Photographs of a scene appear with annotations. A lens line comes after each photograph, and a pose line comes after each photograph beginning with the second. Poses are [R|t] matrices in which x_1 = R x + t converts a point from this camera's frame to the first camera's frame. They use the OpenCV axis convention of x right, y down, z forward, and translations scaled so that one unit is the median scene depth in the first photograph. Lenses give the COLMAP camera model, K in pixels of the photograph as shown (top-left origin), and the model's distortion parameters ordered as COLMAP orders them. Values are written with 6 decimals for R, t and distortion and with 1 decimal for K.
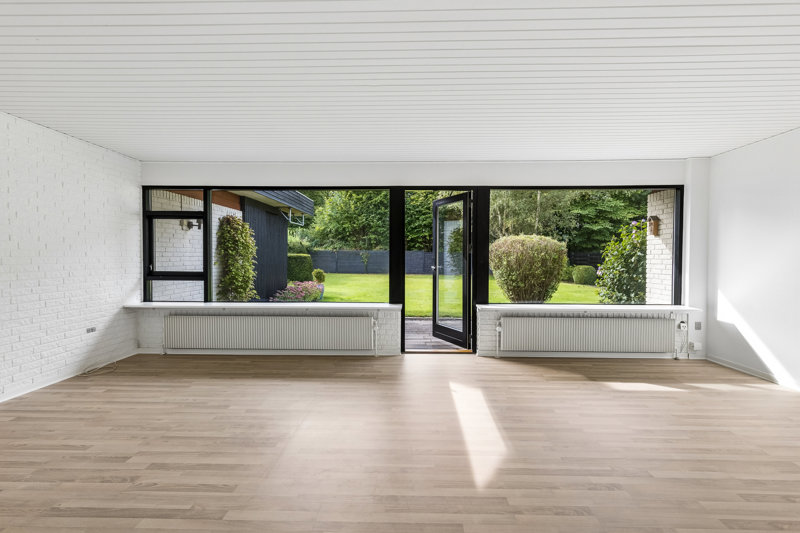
lens RADIAL K [[366.6, 0, 400.0], [0, 366.6, 266.5], [0, 0, 1]] dist [0.000687, -0.000237]
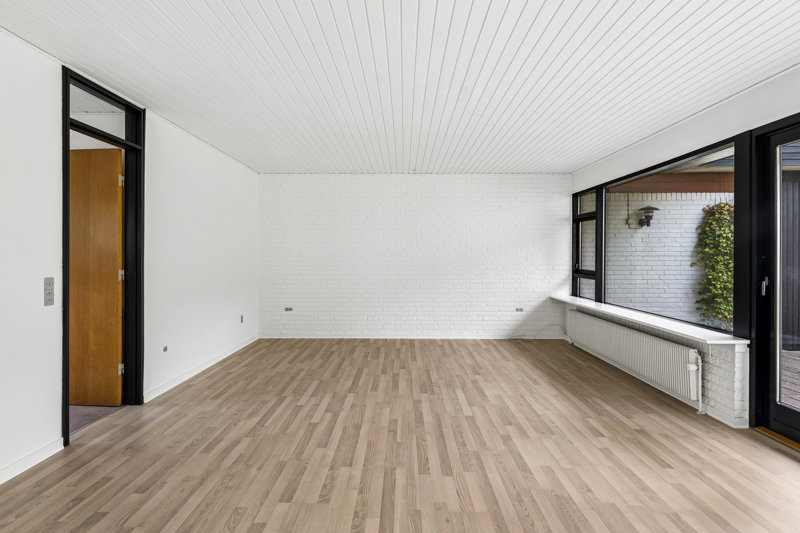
lens RADIAL K [[438.6, 0, 399.2], [0, 438.6, 256.4], [0, 0, 1]] dist [0.001607, 0.000255]
pose [[0.013122, 0.000186, -0.999914, 0.673313], [-0.027945, 0.999609, -0.000181, -0.011085], [0.999523, 0.027945, 0.013122, 0.452641]]
